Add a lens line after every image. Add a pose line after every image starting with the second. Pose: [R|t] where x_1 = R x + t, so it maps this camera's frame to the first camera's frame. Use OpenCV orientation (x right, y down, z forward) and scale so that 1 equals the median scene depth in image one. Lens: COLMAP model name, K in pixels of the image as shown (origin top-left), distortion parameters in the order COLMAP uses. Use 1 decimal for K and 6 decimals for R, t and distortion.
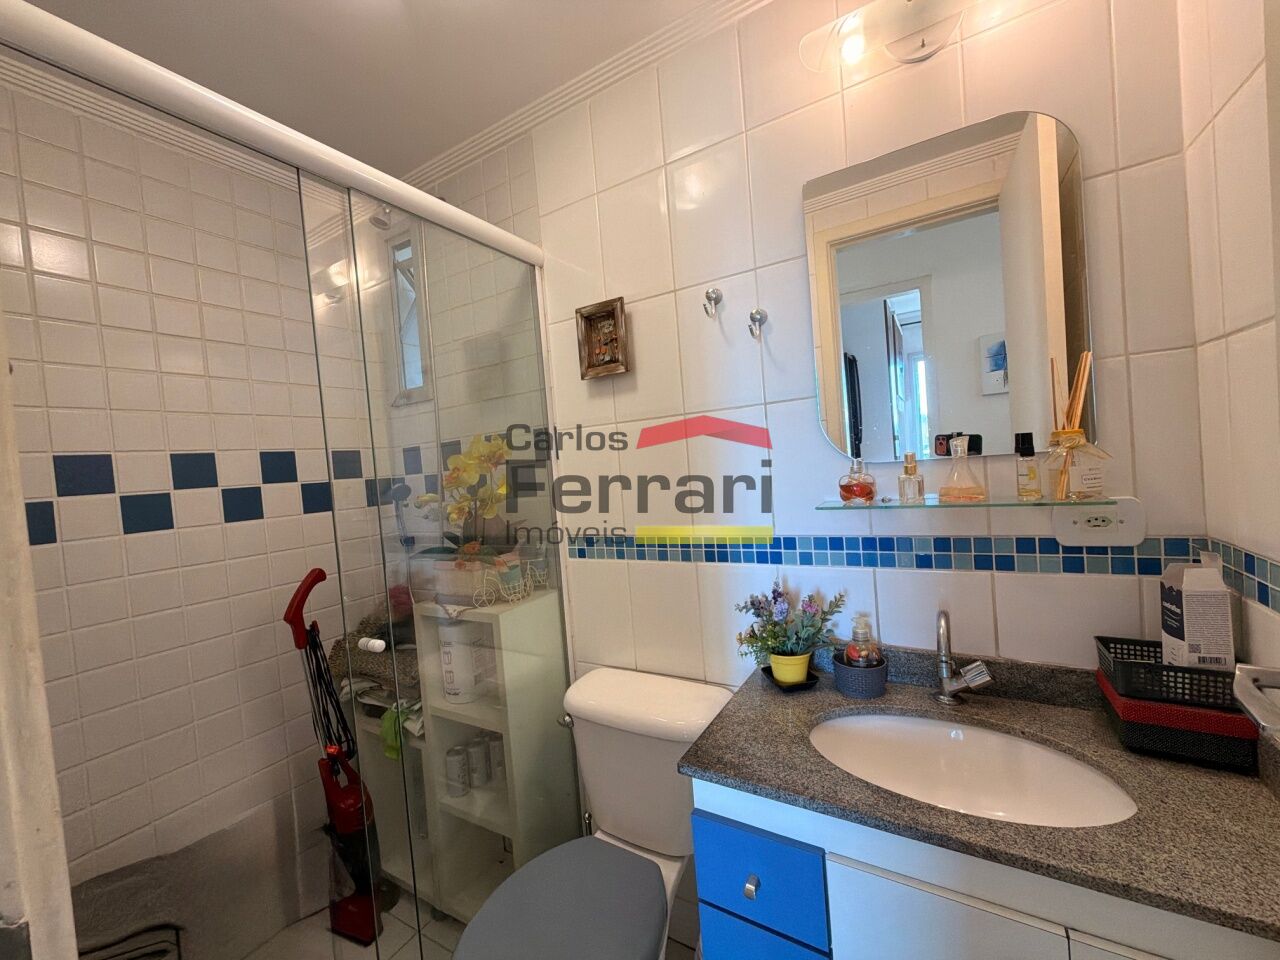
lens RADIAL K [[508.6, 0, 641.2], [0, 508.6, 480.3], [0, 0, 1]] dist [-0.000146, 0.000505]
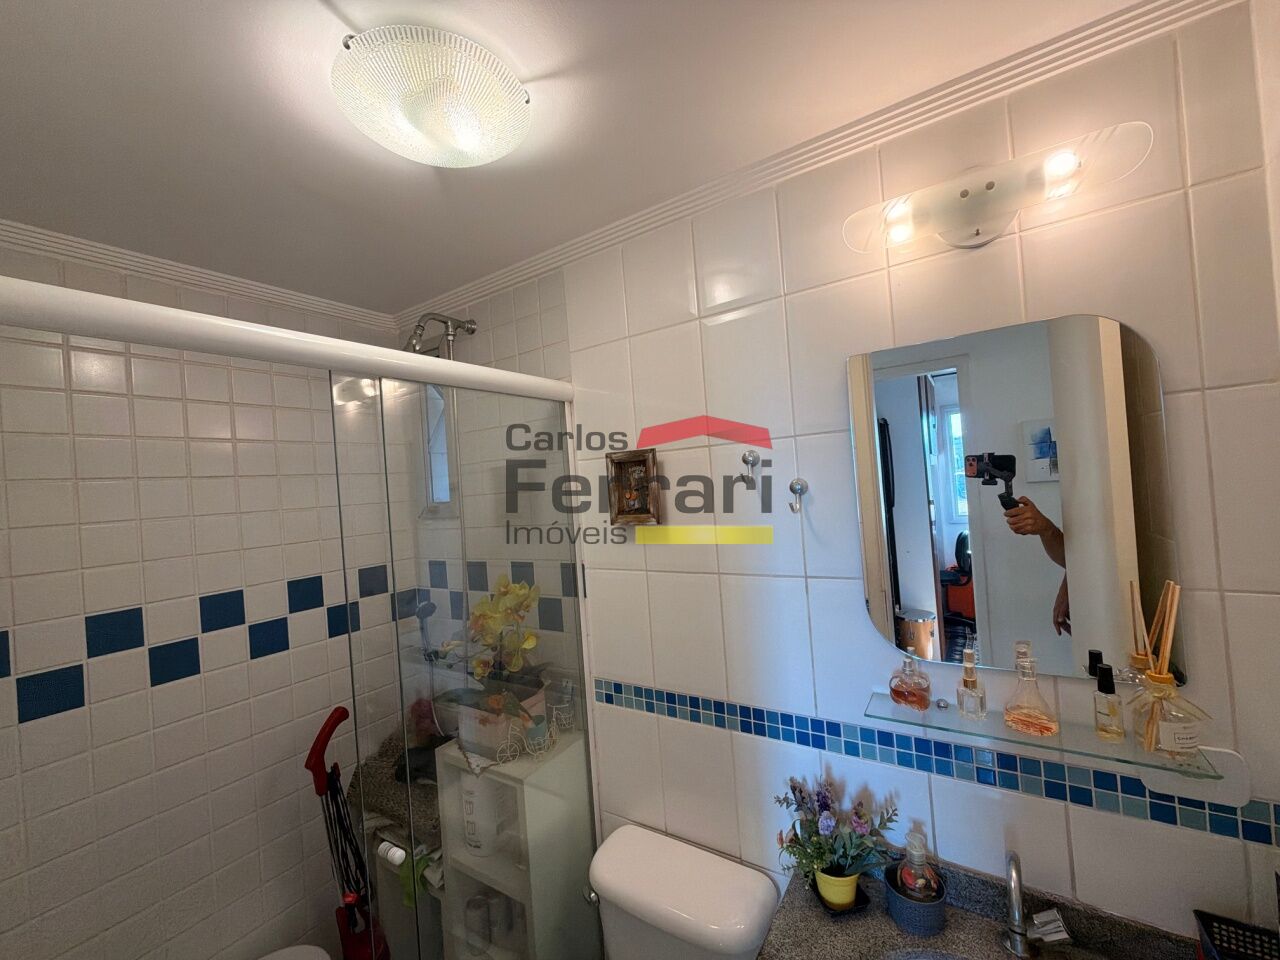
lens RADIAL K [[508.6, 0, 641.2], [0, 508.6, 480.3], [0, 0, 1]] dist [-0.000146, 0.000505]
pose [[0.999062, 0.005263, -0.042989, -0.019111], [-0.006813, 0.999329, -0.035989, -0.252990], [0.042771, 0.036248, 0.998427, 0.033102]]
